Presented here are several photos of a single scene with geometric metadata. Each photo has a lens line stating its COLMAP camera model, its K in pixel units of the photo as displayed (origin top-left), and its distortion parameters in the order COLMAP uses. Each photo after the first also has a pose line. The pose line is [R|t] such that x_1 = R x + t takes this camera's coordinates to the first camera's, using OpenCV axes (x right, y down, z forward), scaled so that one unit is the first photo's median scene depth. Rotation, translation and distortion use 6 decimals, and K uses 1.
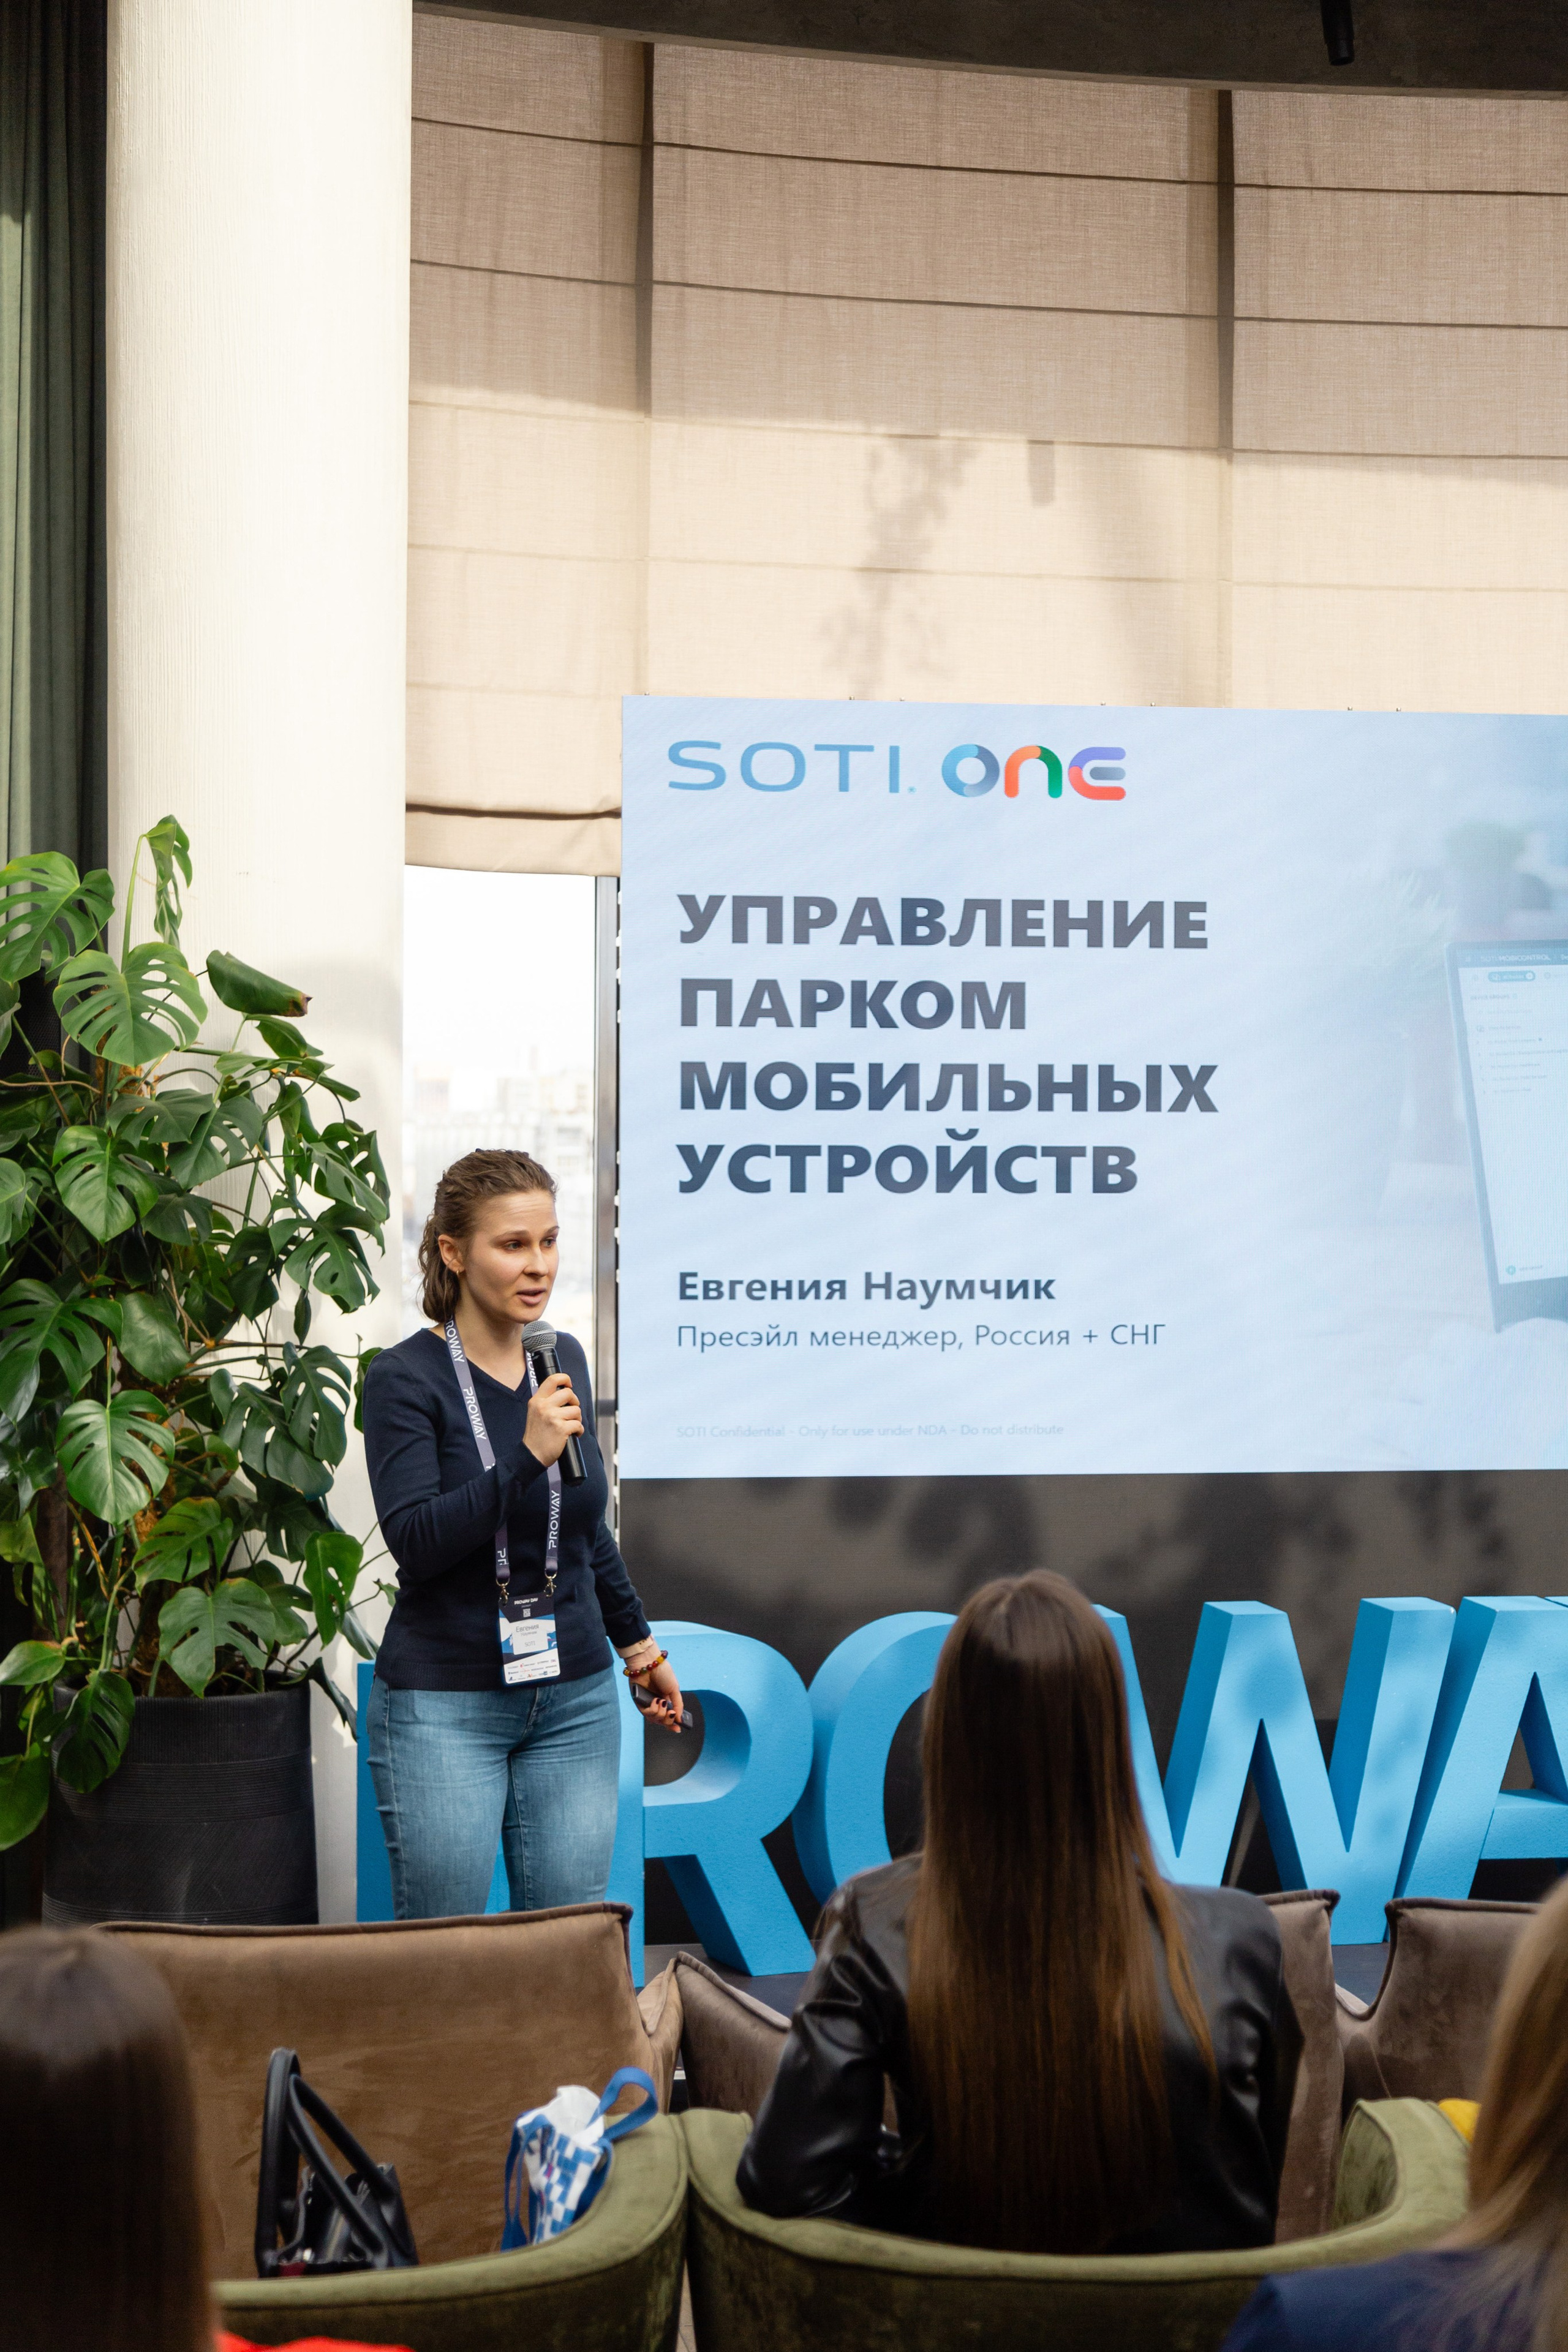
lens RADIAL K [[4186.5, 0, 784.5], [0, 4186.5, 1193.0], [0, 0, 1]] dist [-0.003397, 0.000000]
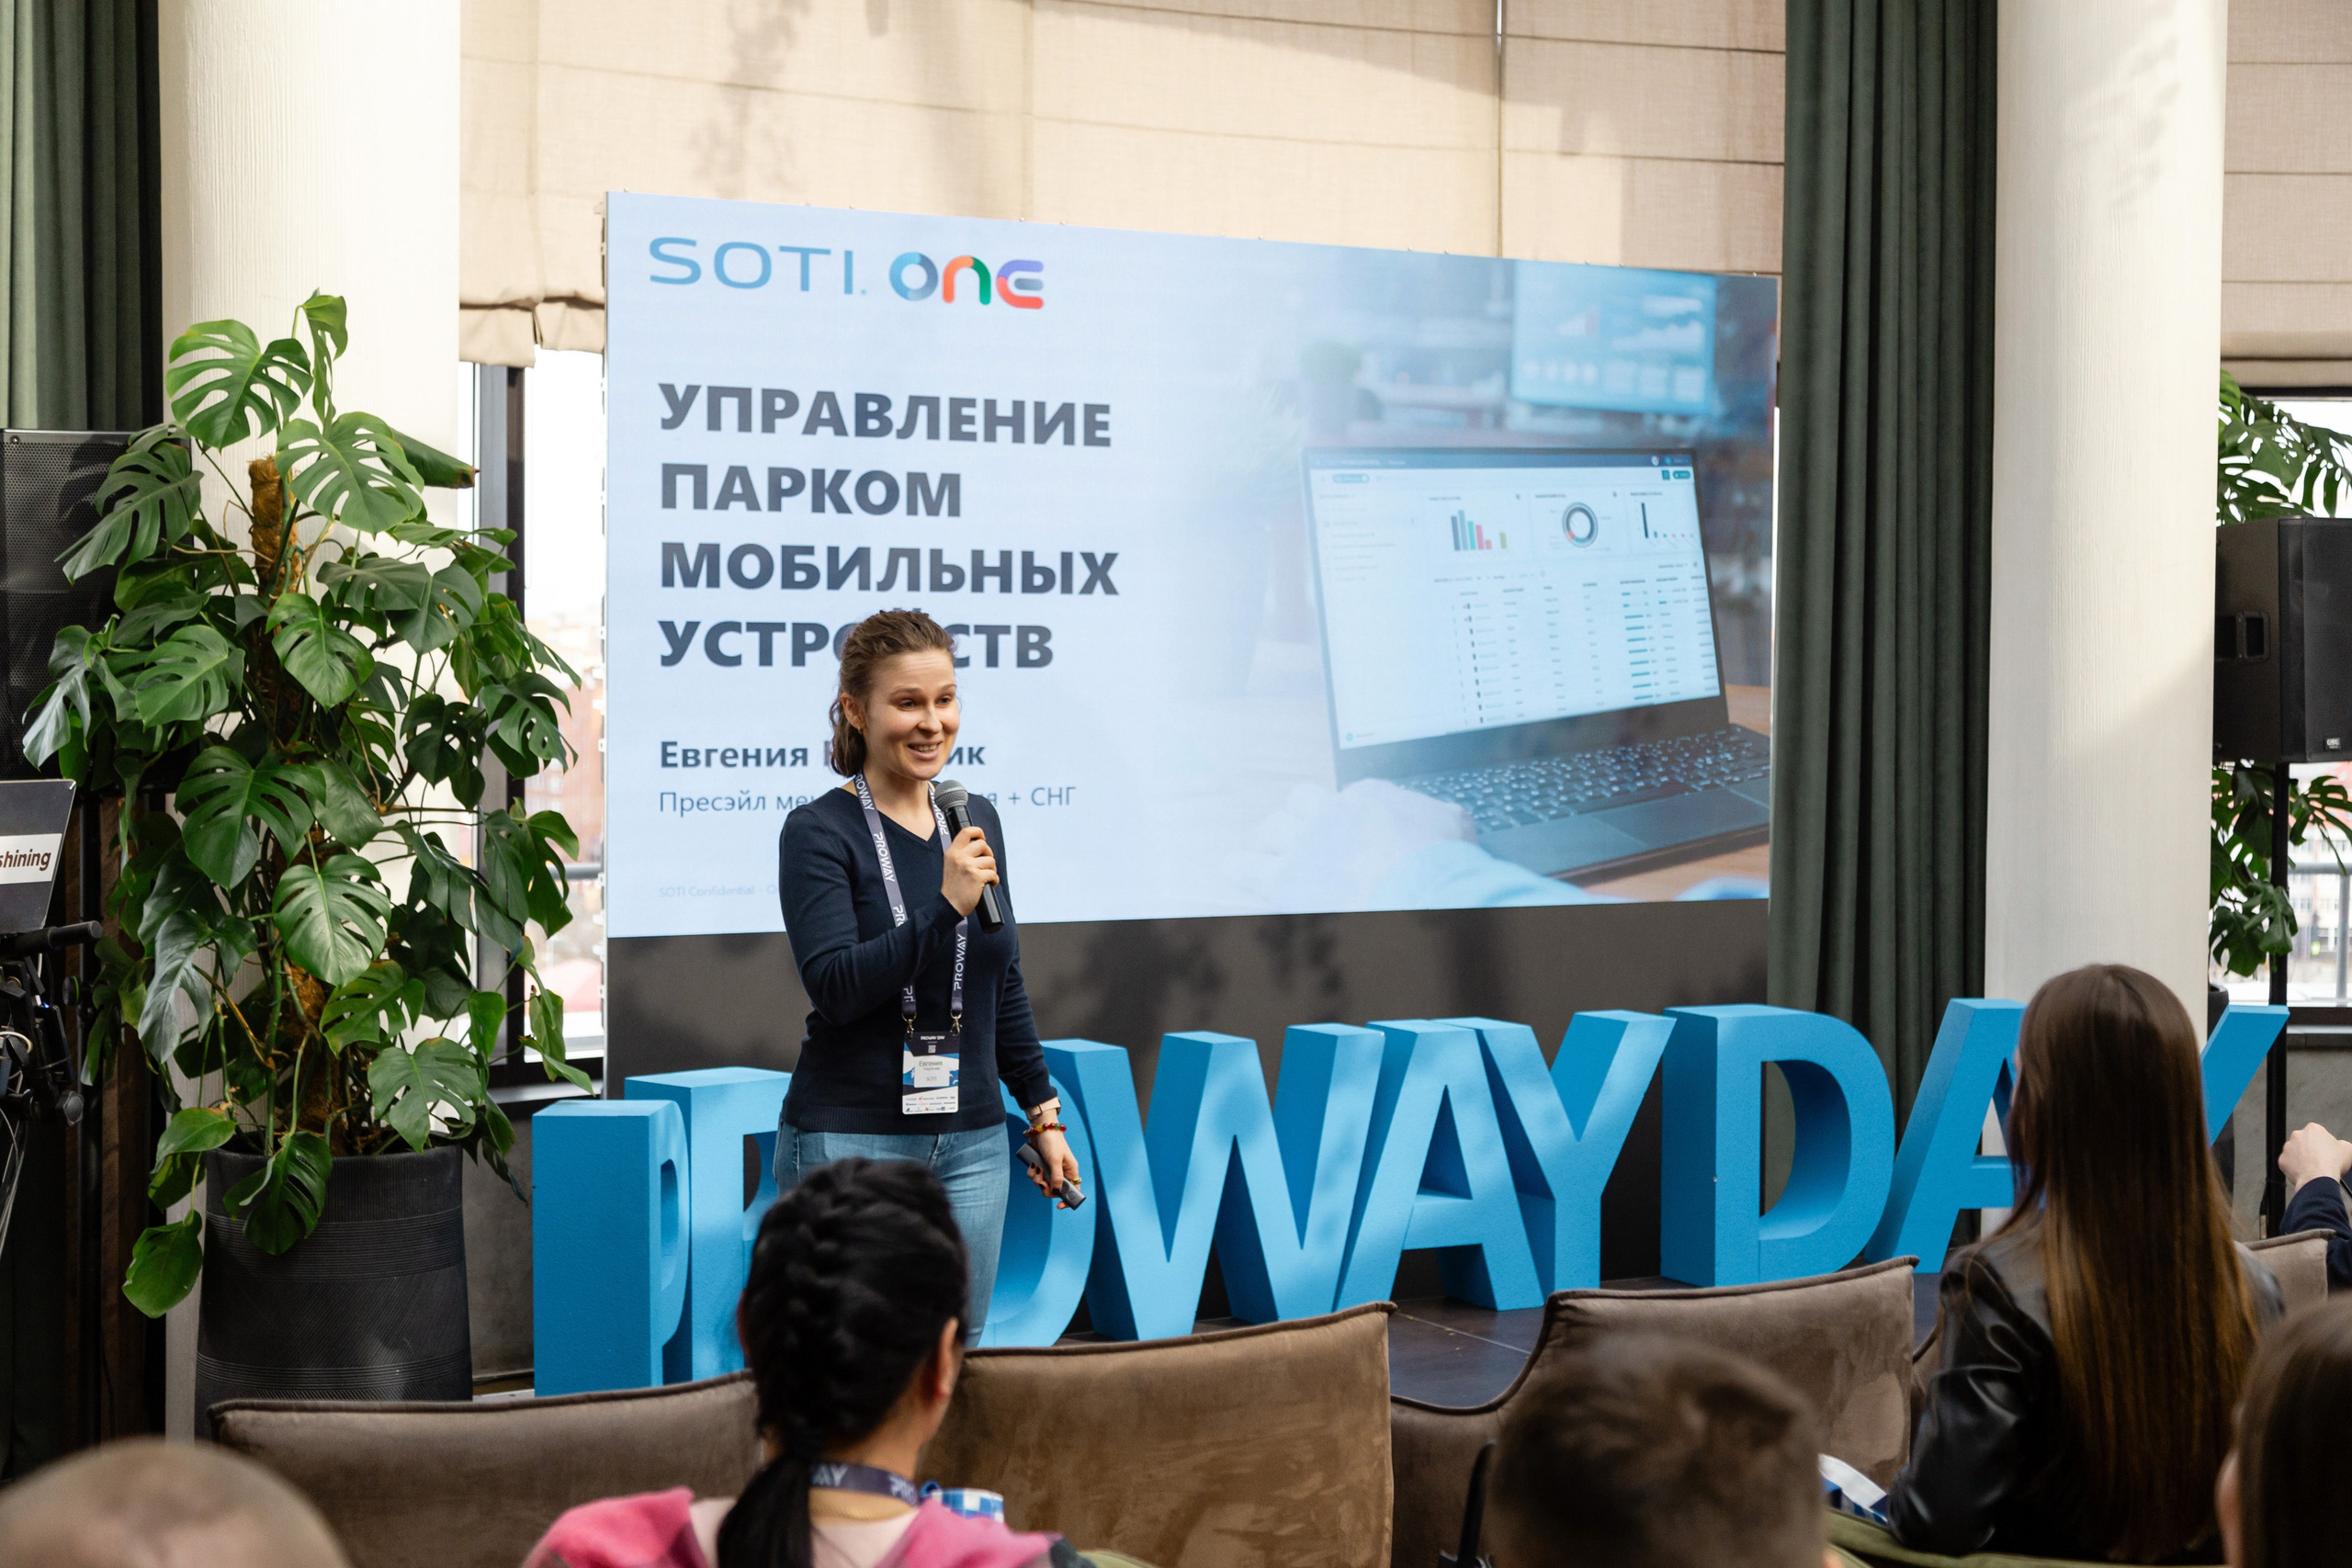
lens RADIAL K [[3787.6, 0, 1175.7], [0, 3787.6, 767.9], [0, 0, 1]] dist [-0.039484, 0.000000]
pose [[0.928365, -0.007175, 0.371601, -0.258558], [0.000090, 0.999818, 0.019081, 0.007362], [-0.371670, -0.017681, 0.928197, 0.065679]]
